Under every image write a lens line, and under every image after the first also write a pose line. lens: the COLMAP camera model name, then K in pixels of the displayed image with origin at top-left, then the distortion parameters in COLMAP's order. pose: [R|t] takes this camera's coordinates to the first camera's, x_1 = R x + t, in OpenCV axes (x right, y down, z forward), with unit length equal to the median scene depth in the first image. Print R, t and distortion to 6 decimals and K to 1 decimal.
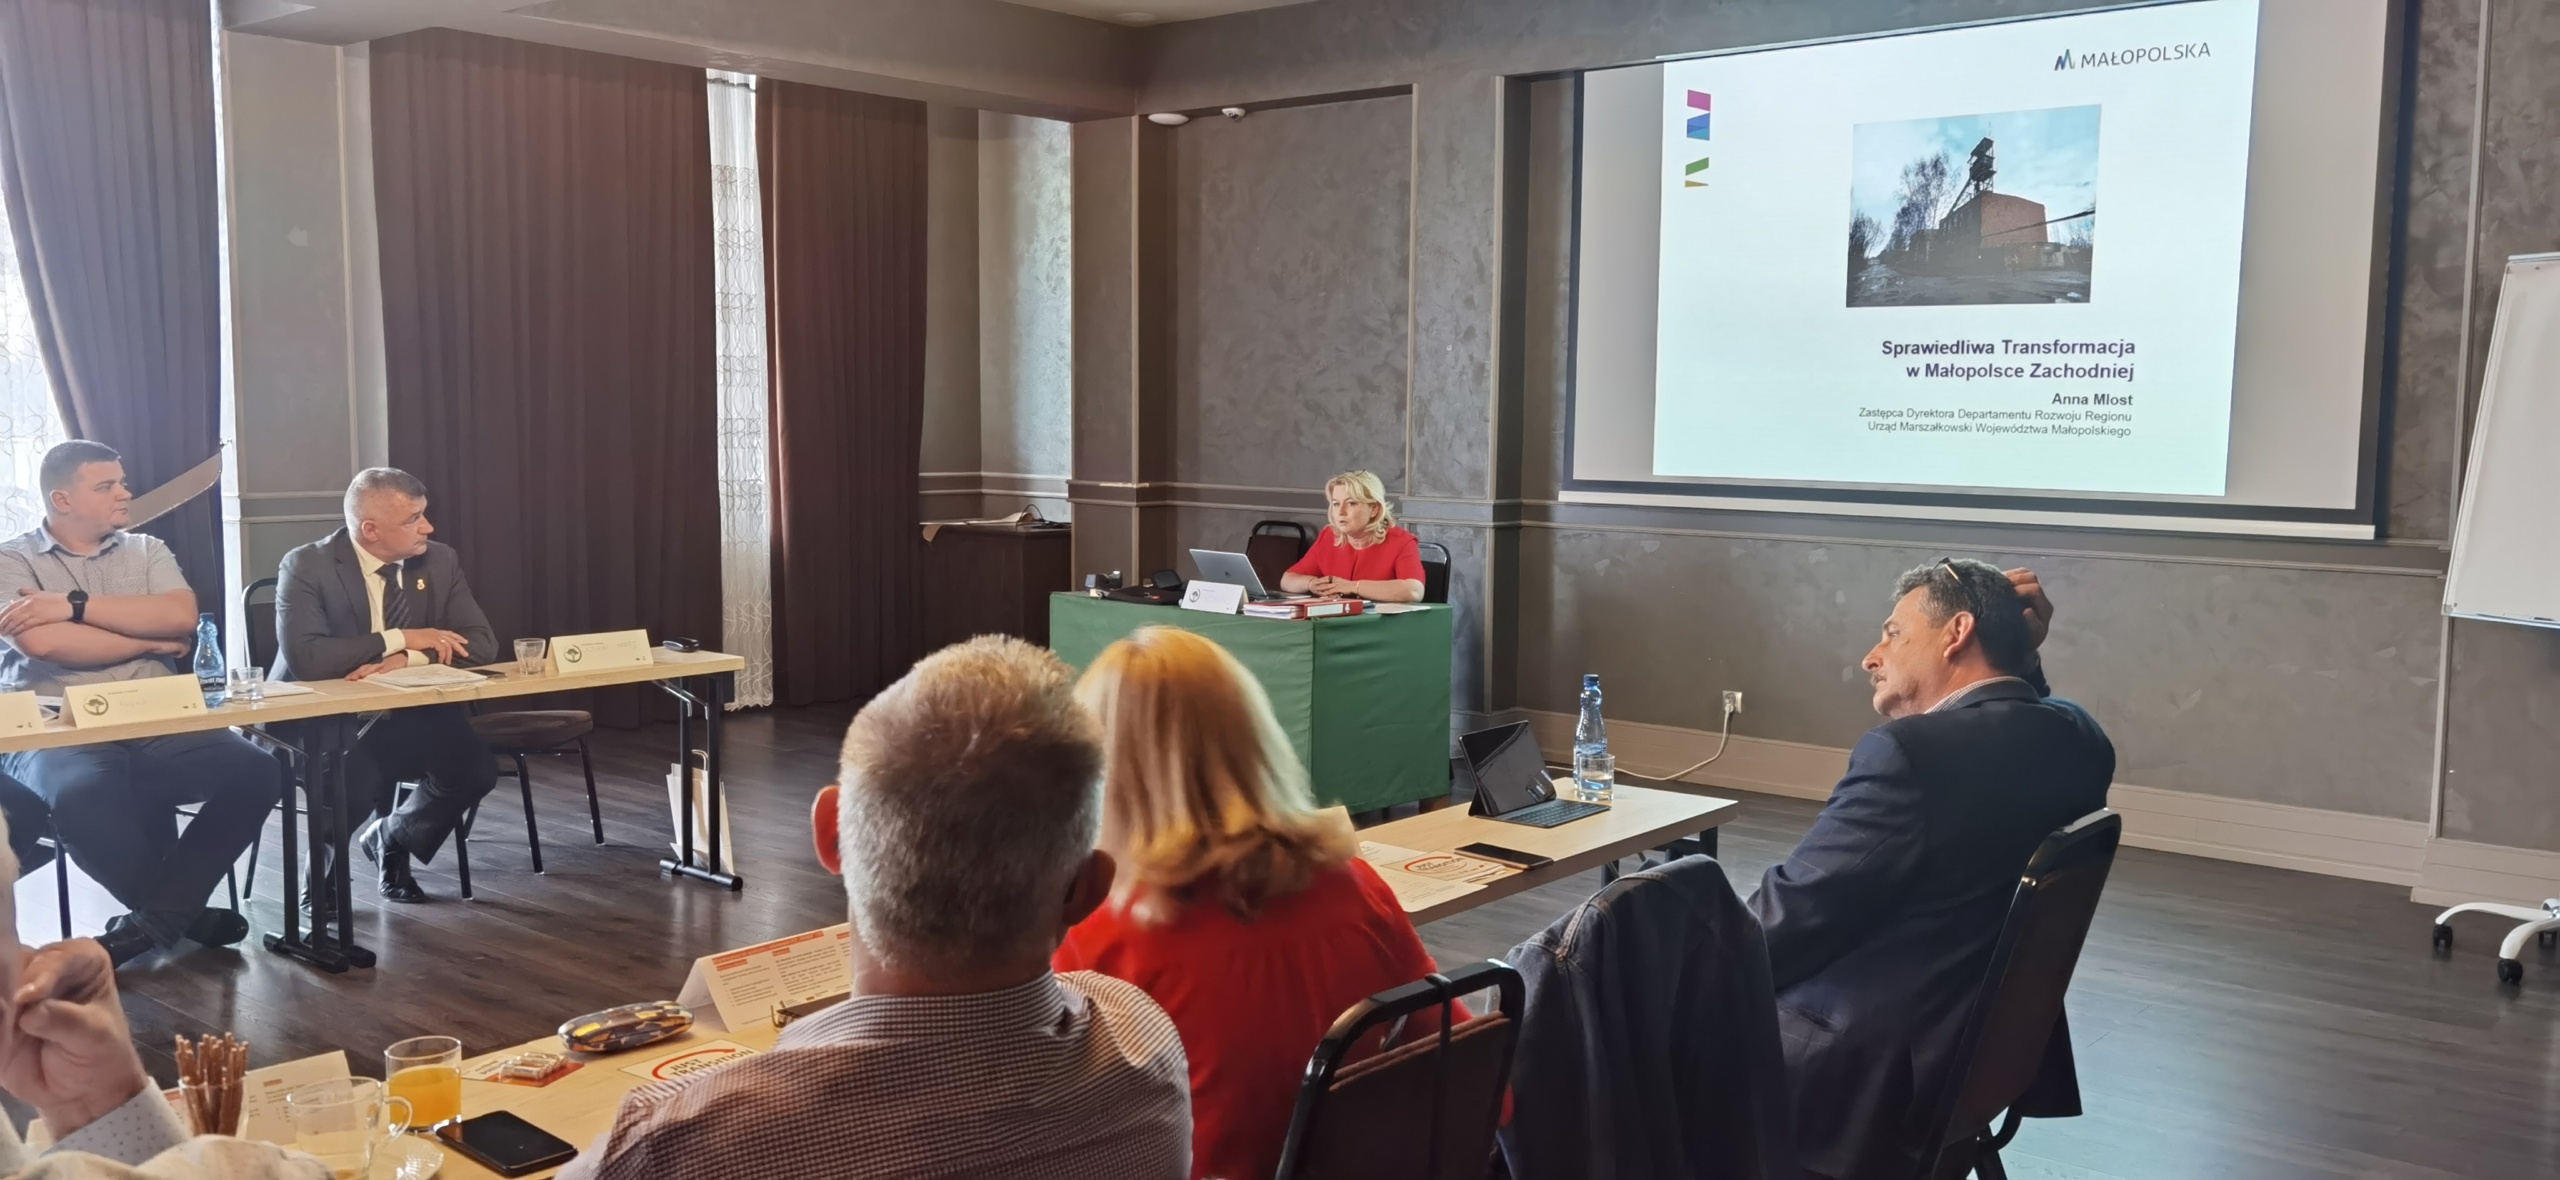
lens RADIAL K [[2016.7, 0, 1282.0], [0, 2016.7, 590.0], [0, 0, 1]] dist [0.011387, 0.000325]
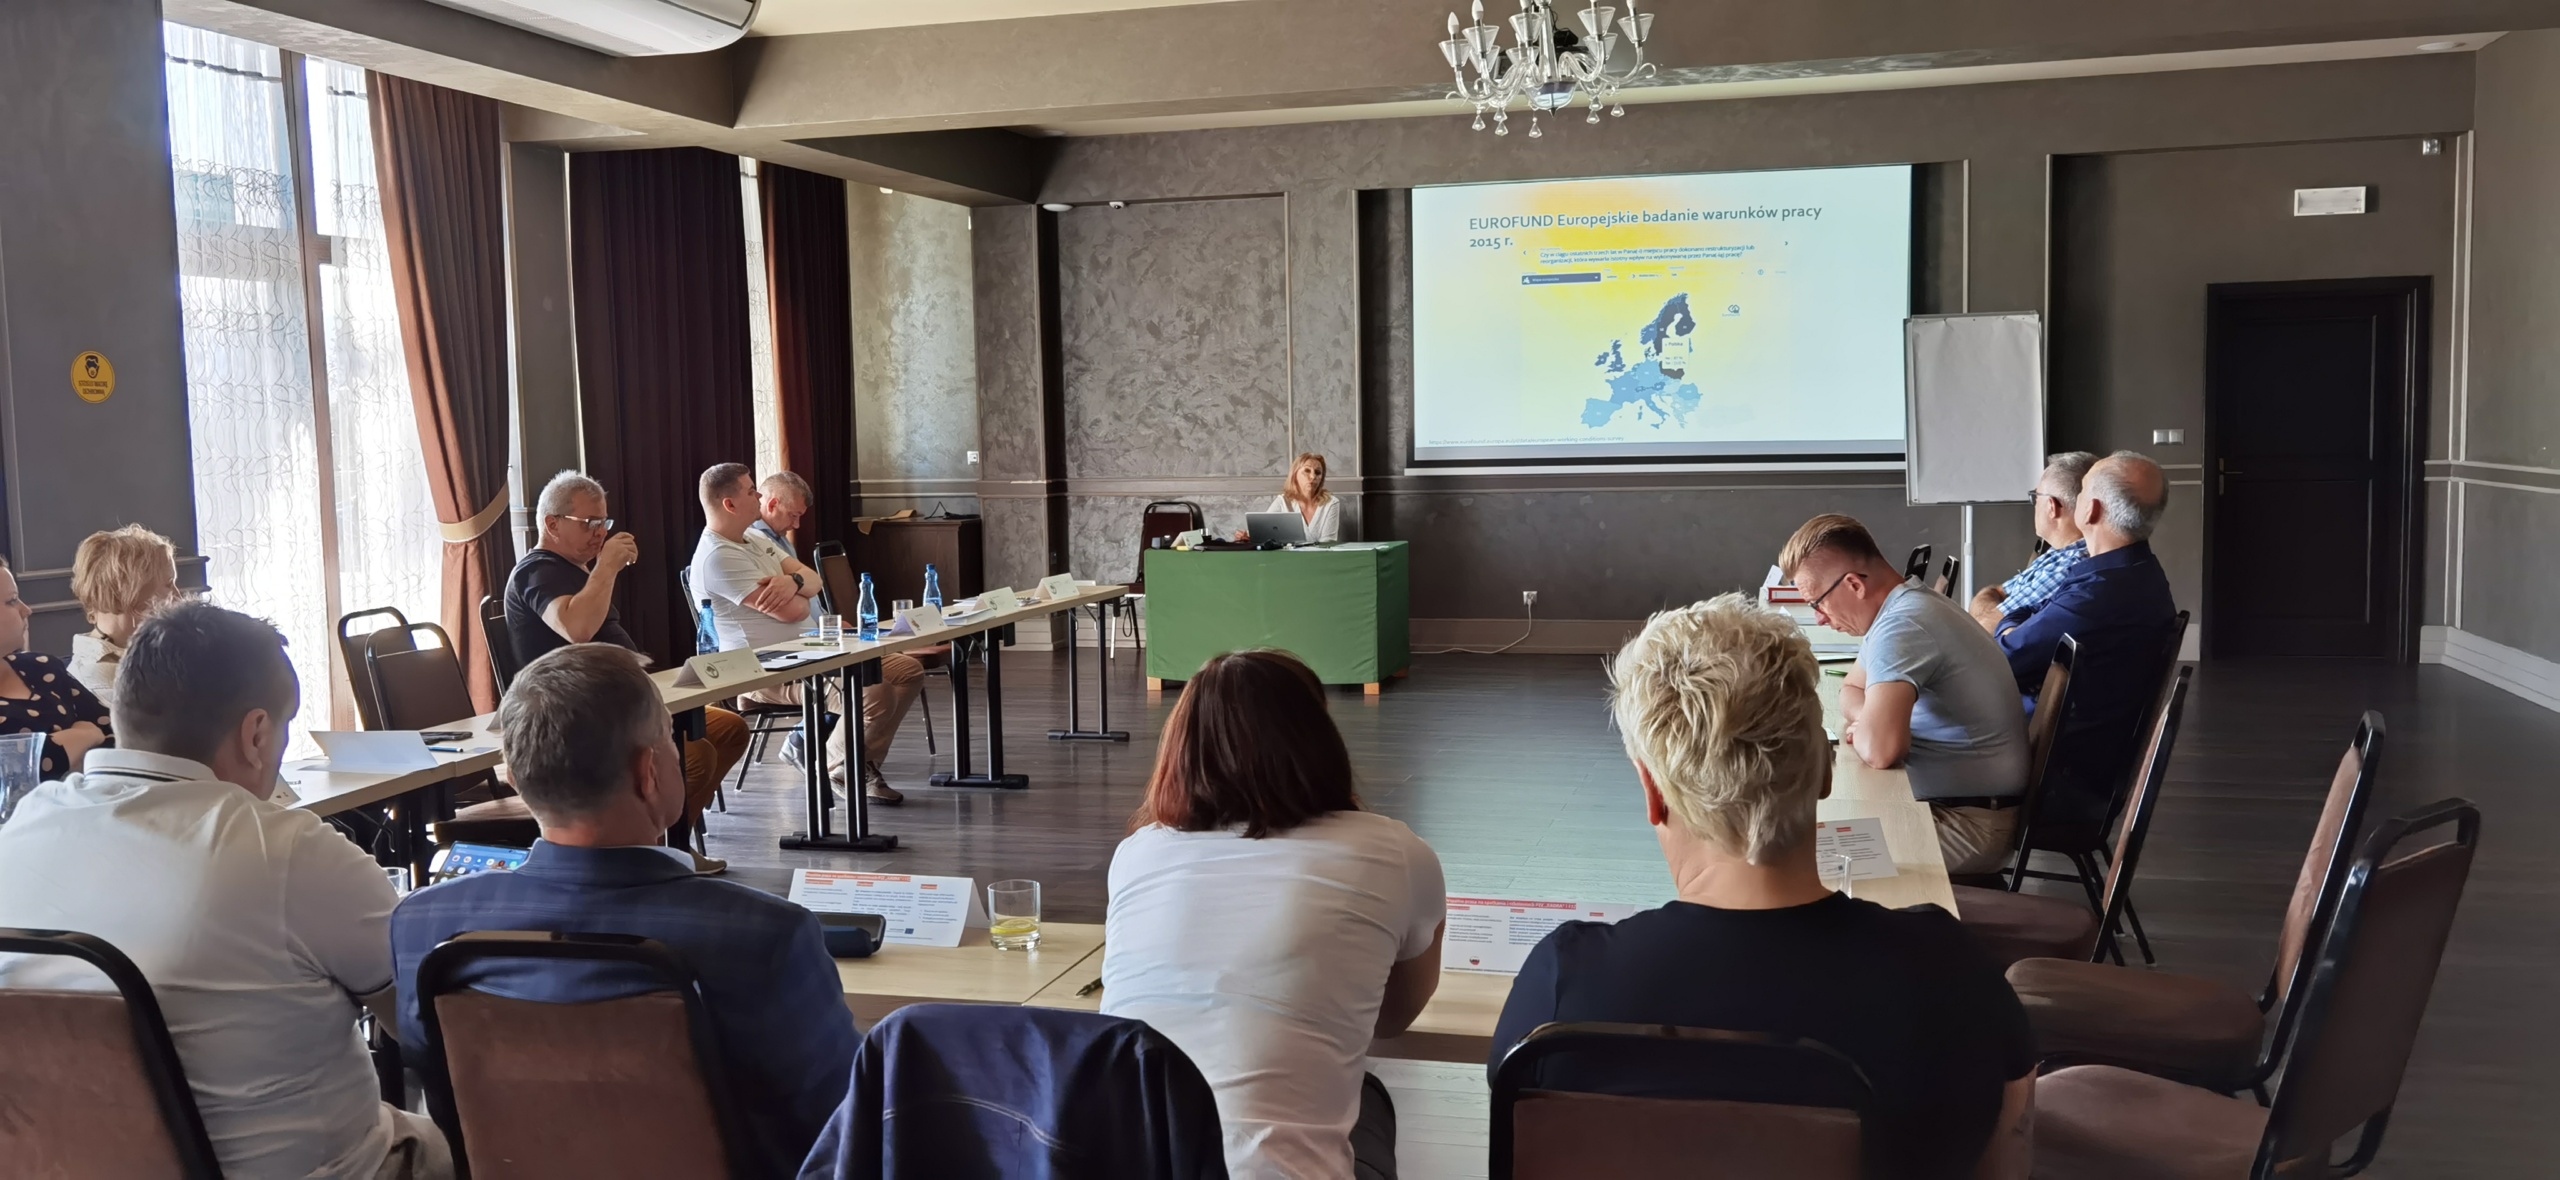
lens RADIAL K [[2016.7, 0, 1282.0], [0, 2016.7, 590.0], [0, 0, 1]] dist [0.011387, 0.000325]
pose [[0.912041, -0.066740, 0.404632, -0.518541], [0.069242, 0.997564, 0.008465, 0.020201], [-0.404211, 0.020297, 0.914440, -0.302856]]
